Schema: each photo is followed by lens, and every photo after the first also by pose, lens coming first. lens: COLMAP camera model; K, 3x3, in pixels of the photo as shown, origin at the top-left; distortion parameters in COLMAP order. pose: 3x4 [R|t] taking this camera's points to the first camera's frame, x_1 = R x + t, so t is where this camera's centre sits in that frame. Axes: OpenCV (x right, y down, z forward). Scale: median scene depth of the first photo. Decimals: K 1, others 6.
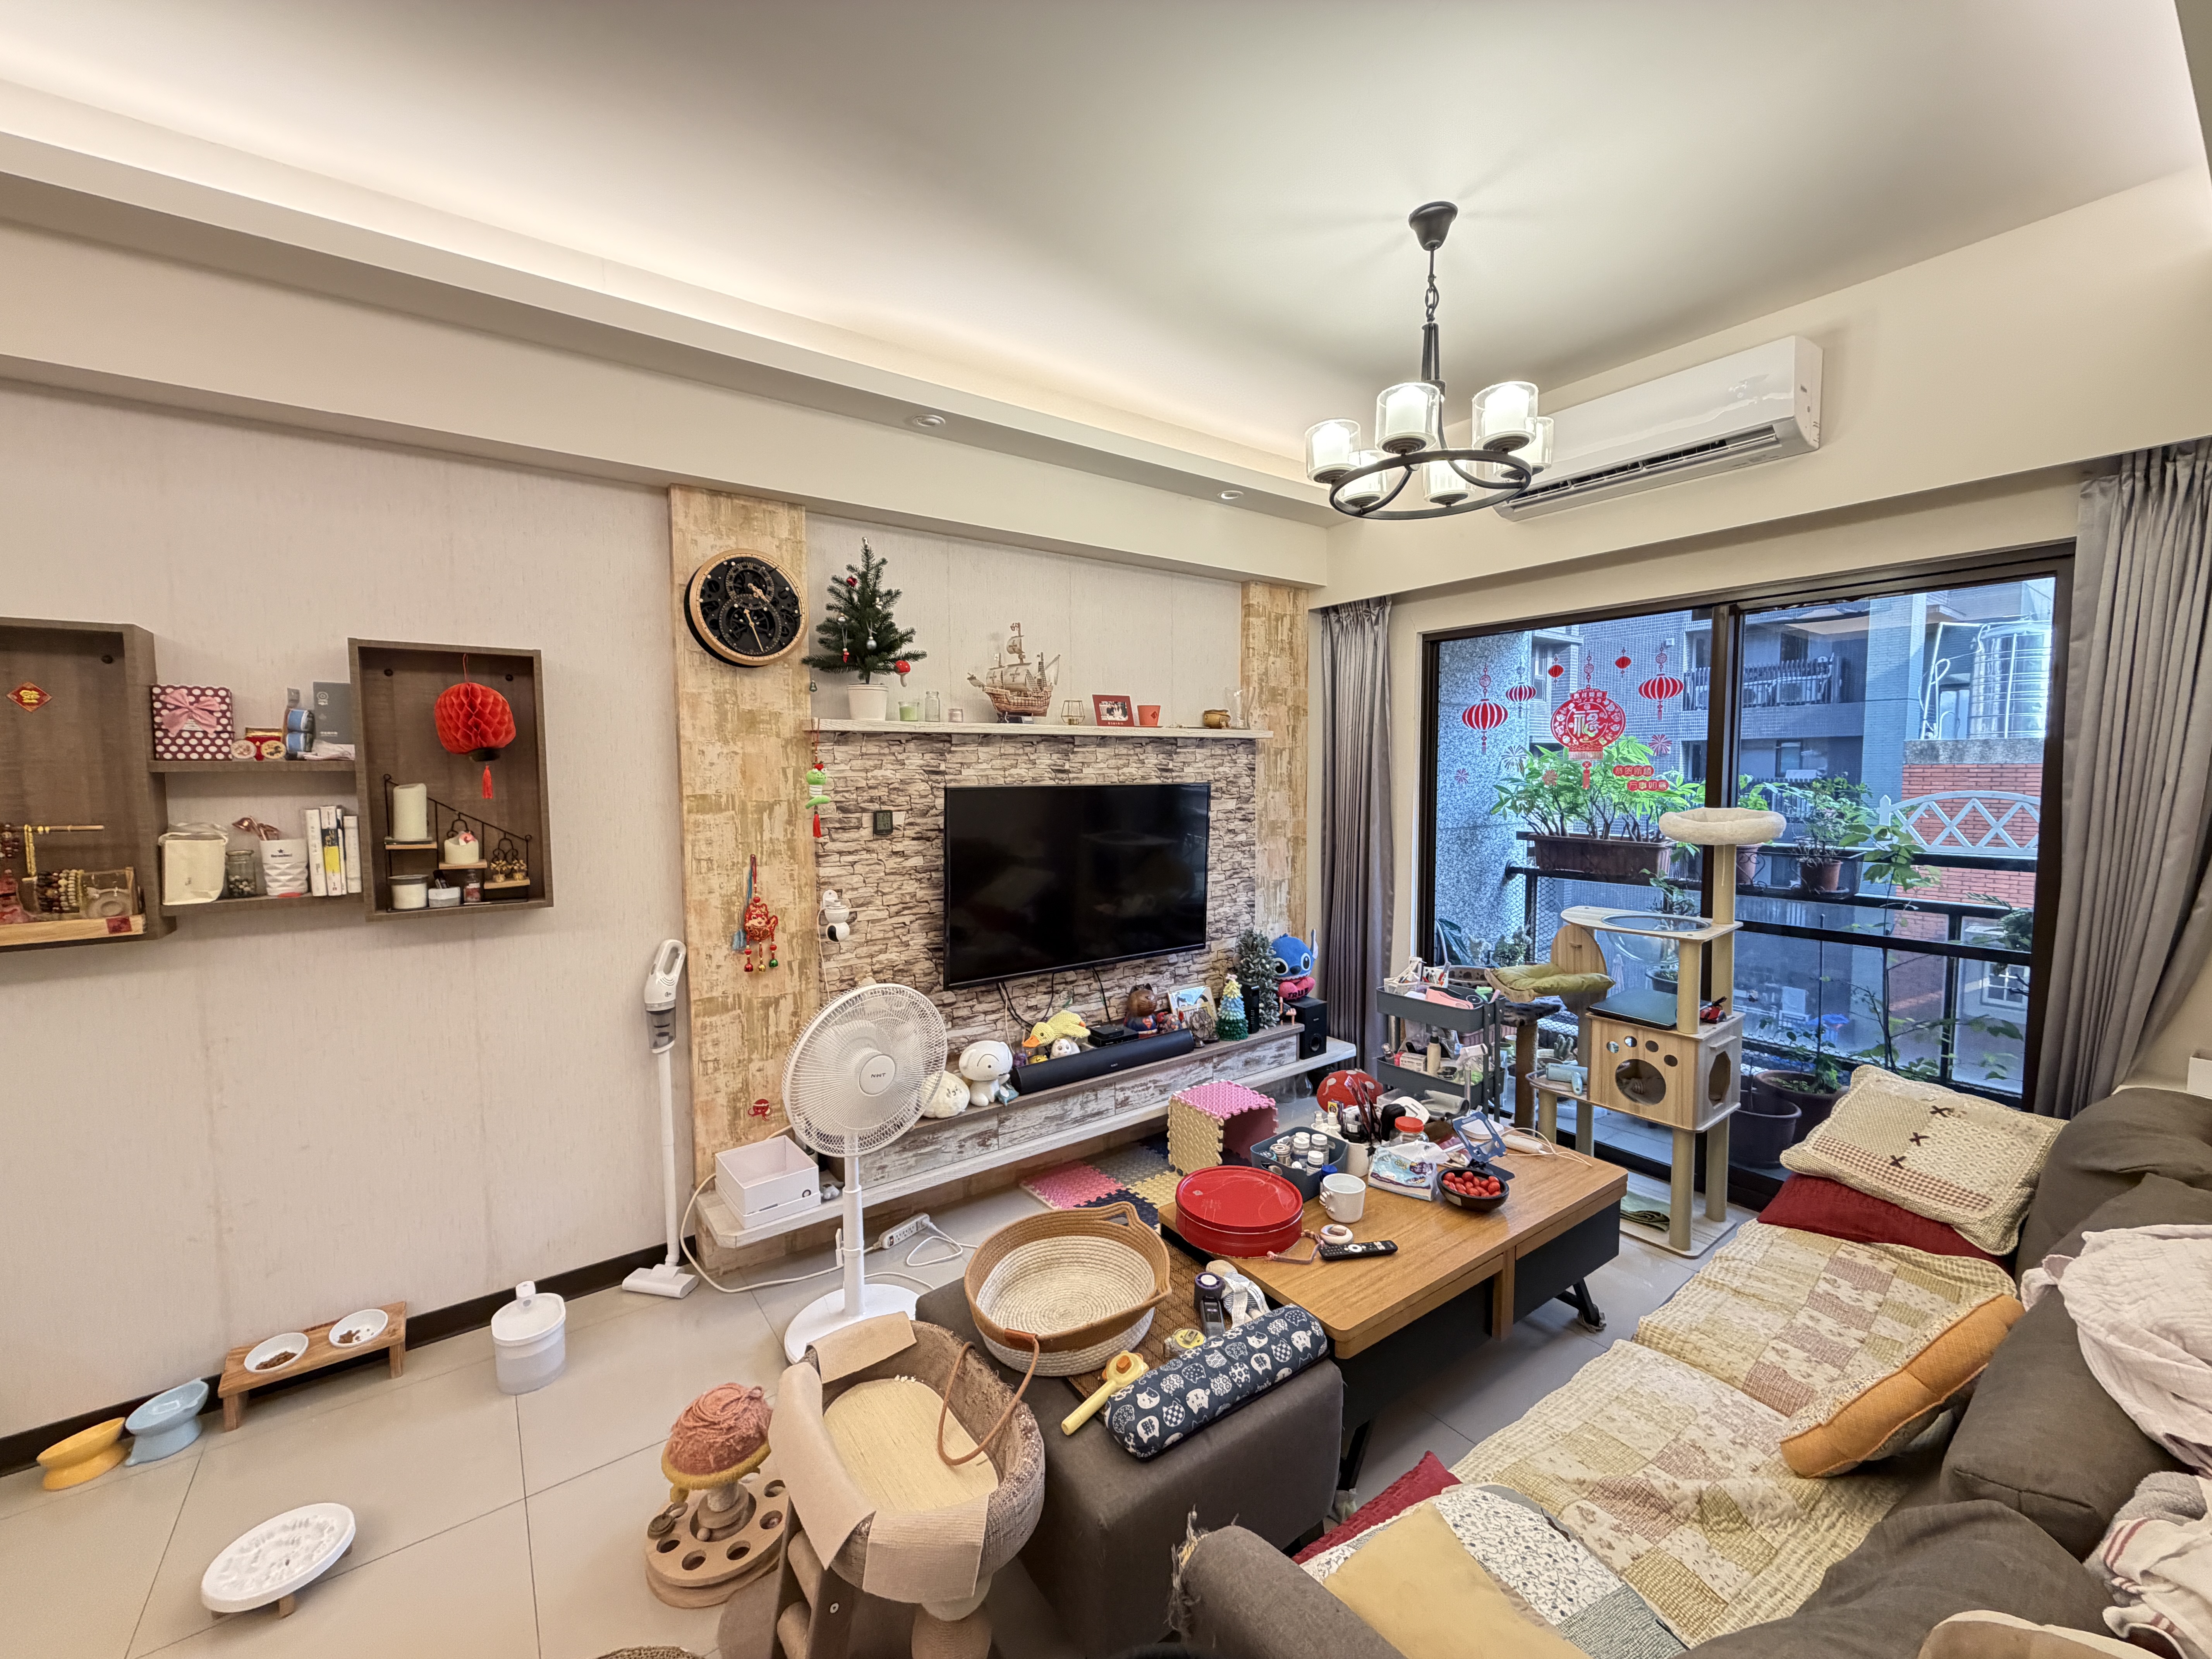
lens RADIAL K [[885.9, 0, 1097.2], [0, 885.9, 827.8], [0, 0, 1]] dist [0.002490, 0.000114]
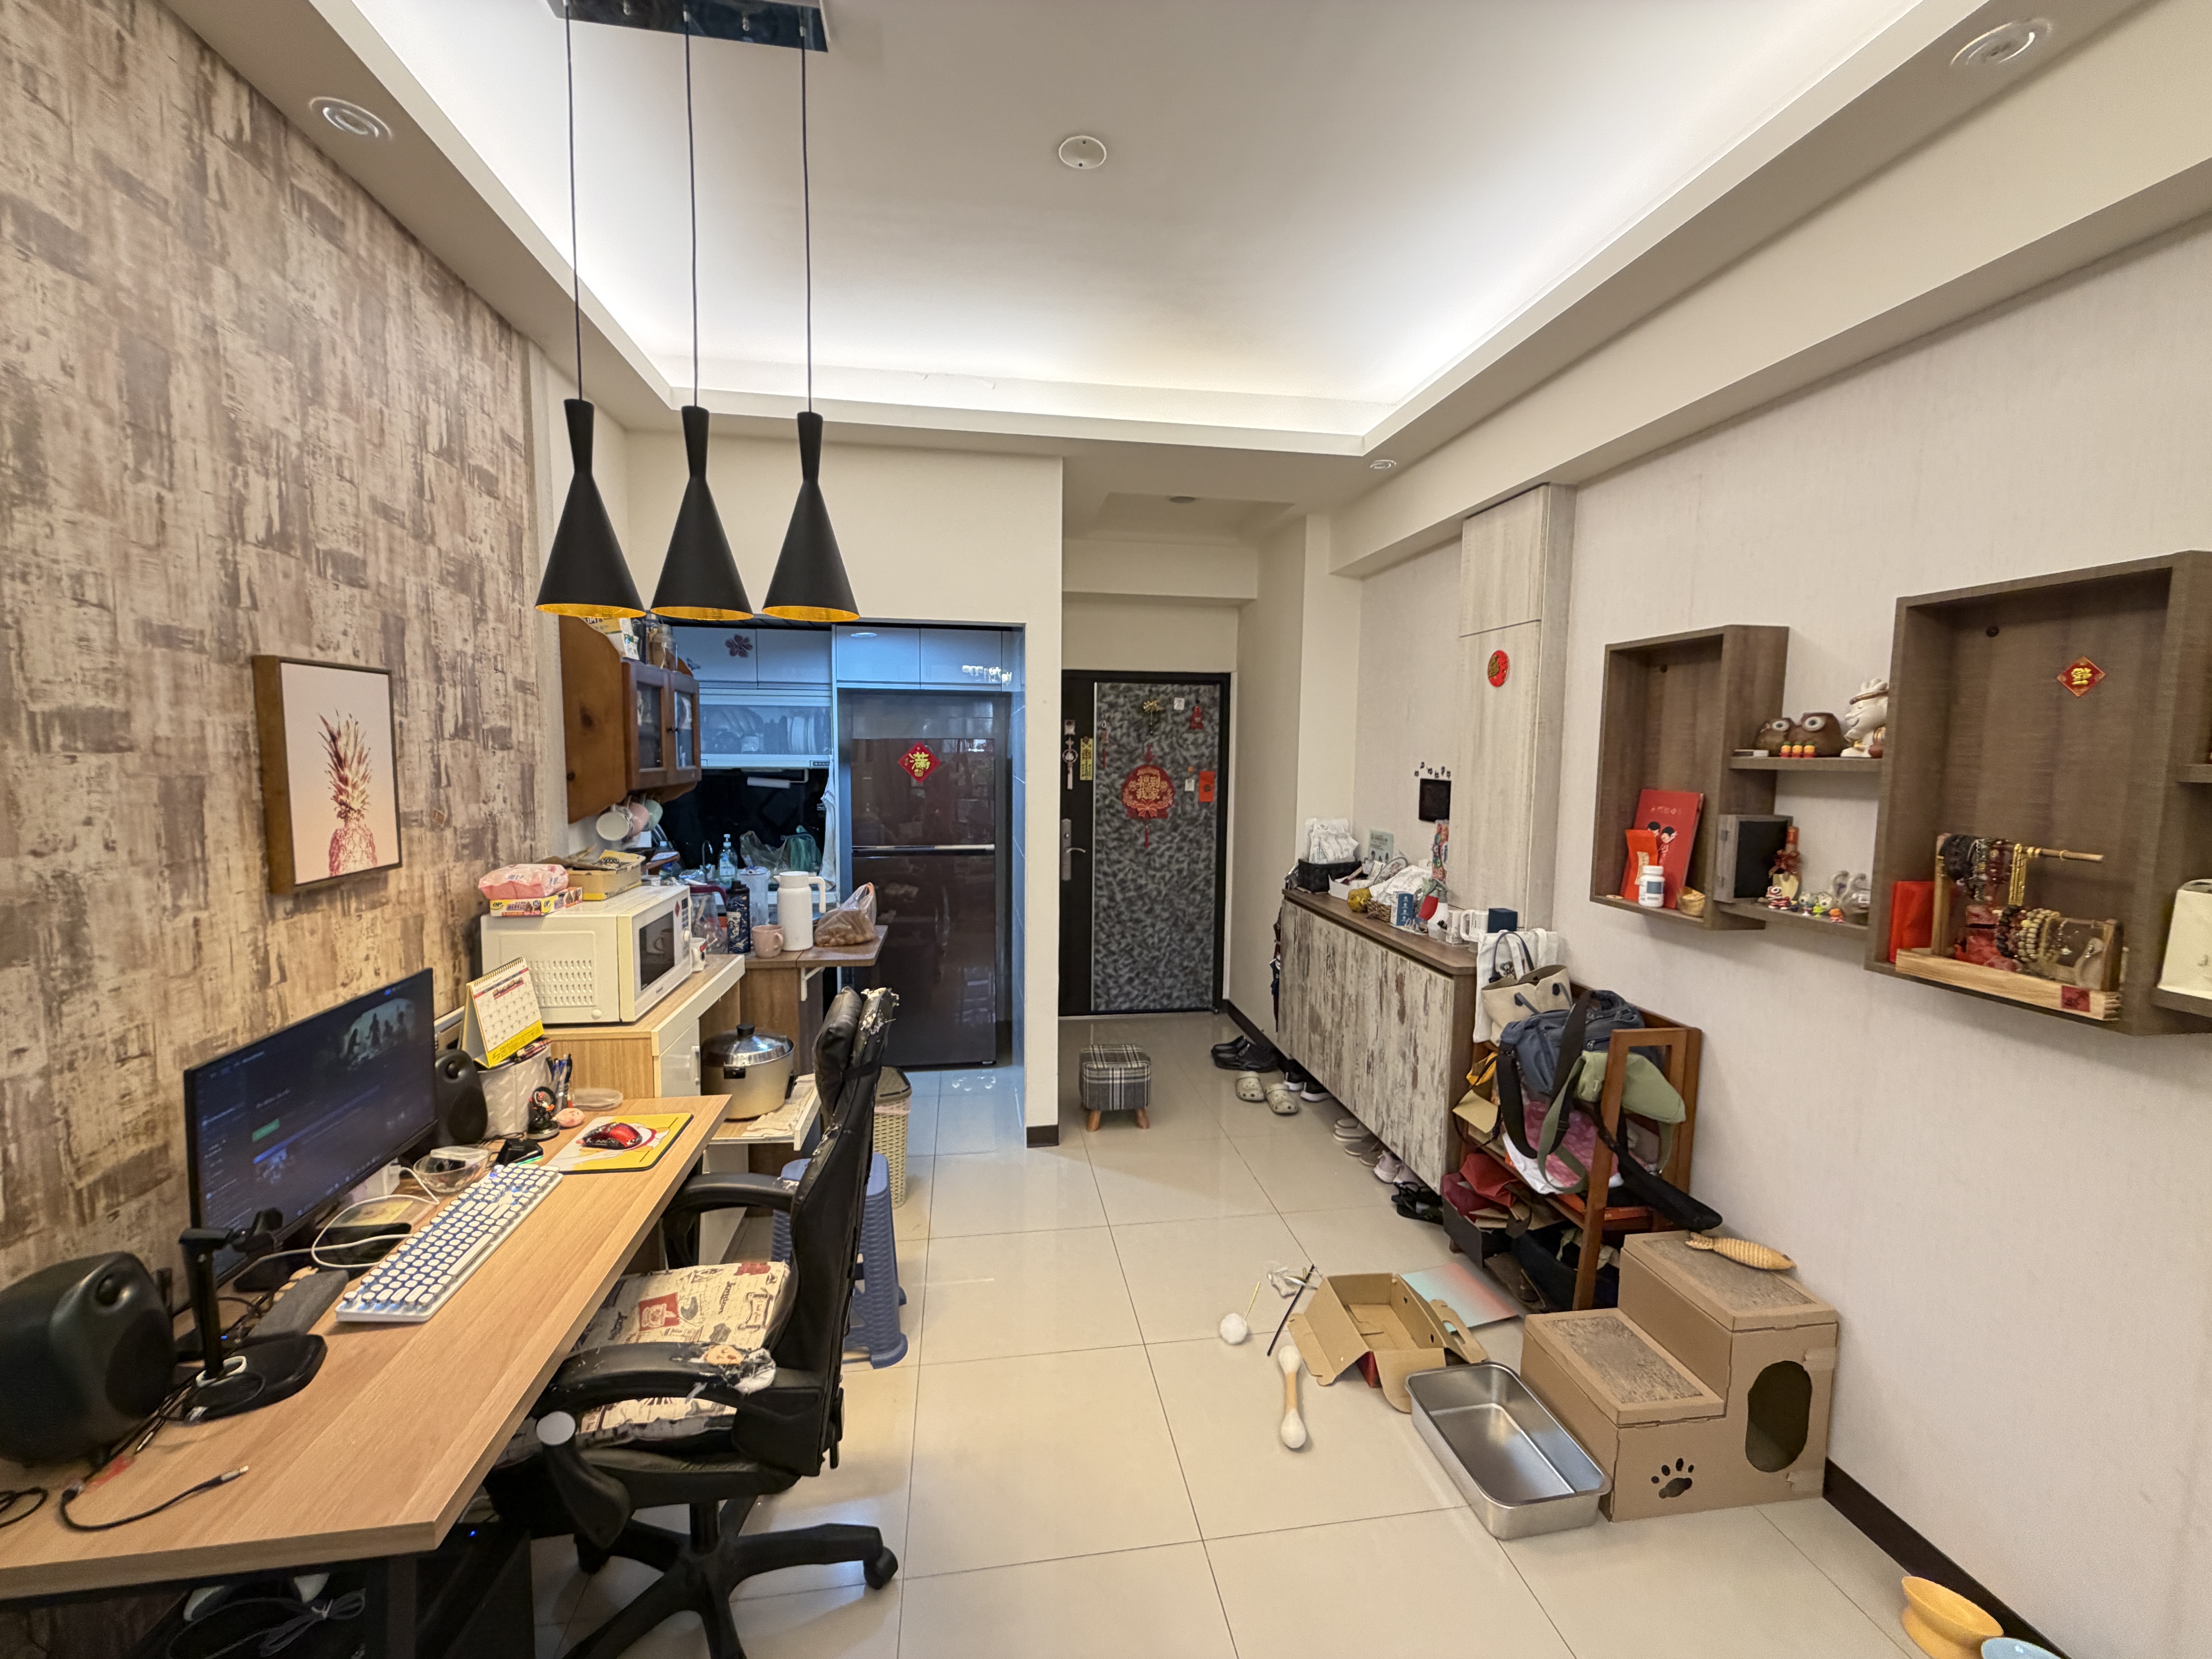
lens RADIAL K [[885.9, 0, 1104.0], [0, 885.9, 826.6], [0, 0, 1]] dist [0.002490, 0.000114]
pose [[-0.453888, 0.082443, -0.887237, -0.119256], [-0.069351, 0.989422, 0.127416, -0.049592], [0.888356, 0.119363, -0.443369, 0.508056]]
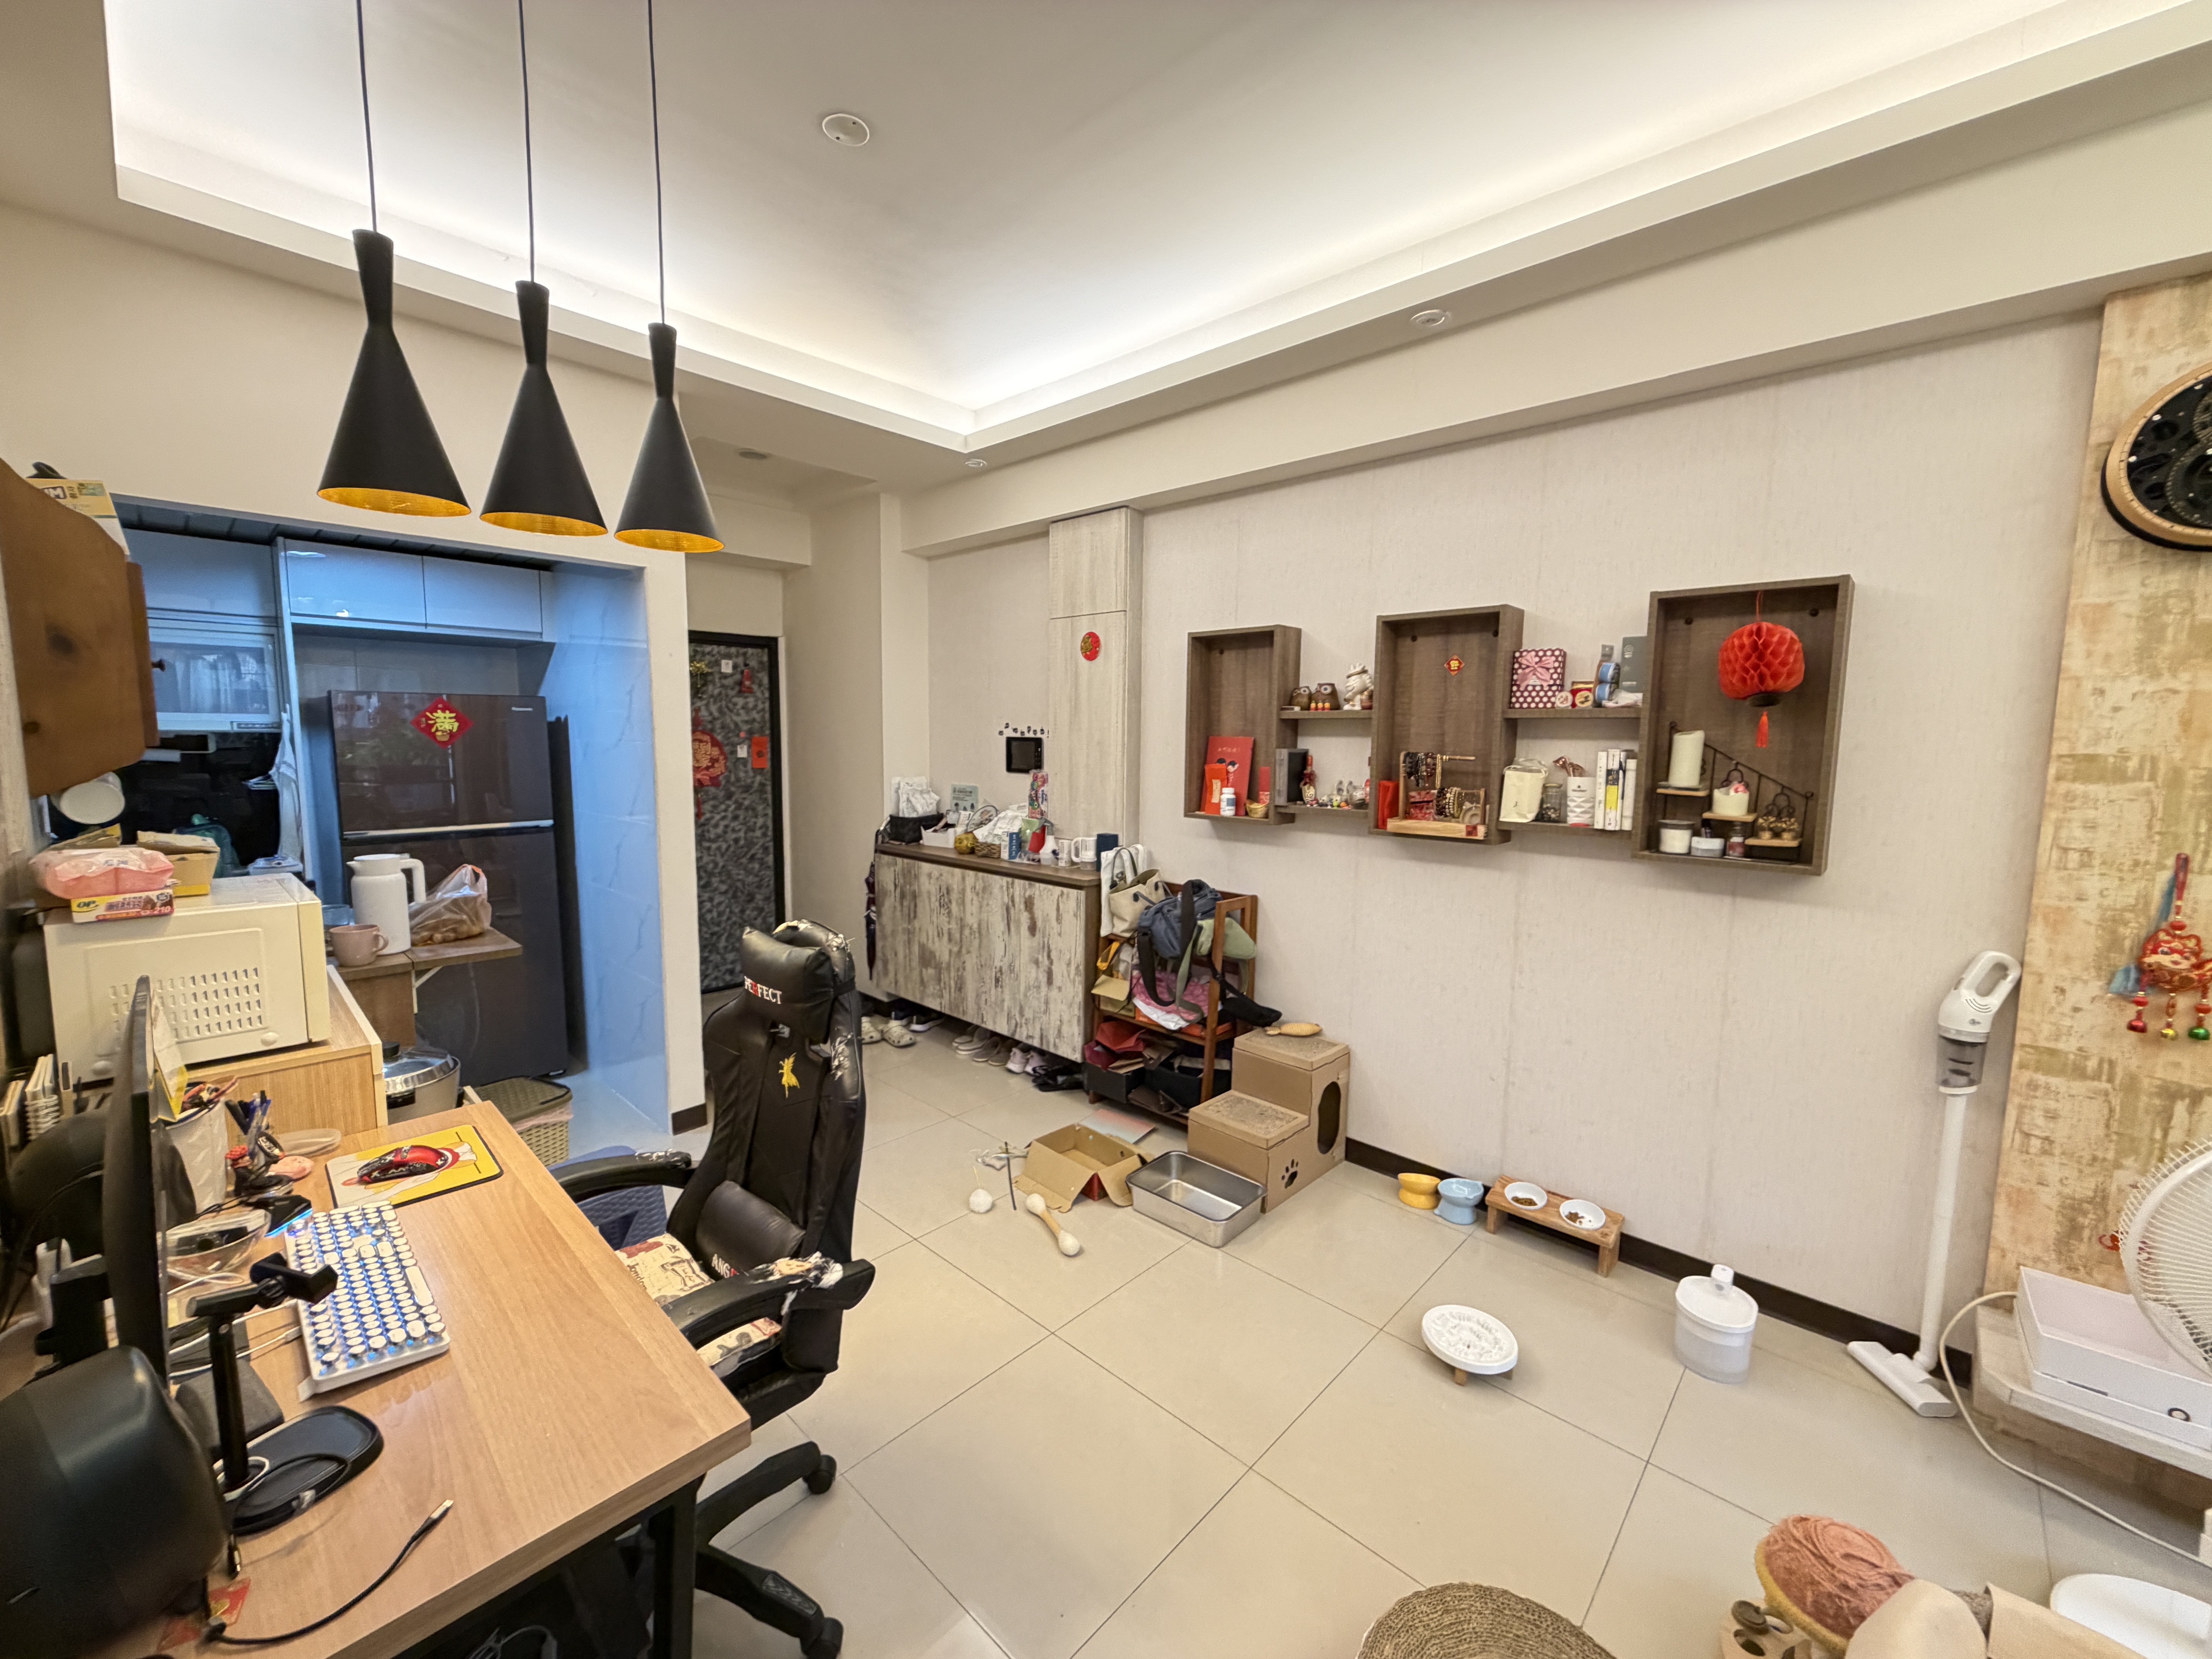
lens RADIAL K [[885.9, 0, 1103.7], [0, 885.9, 826.3], [0, 0, 1]] dist [0.002490, 0.000114]
pose [[0.192553, 0.112602, -0.974805, 0.091928], [-0.080527, 0.991857, 0.098665, 0.012223], [0.977977, 0.059500, 0.200052, 0.147715]]
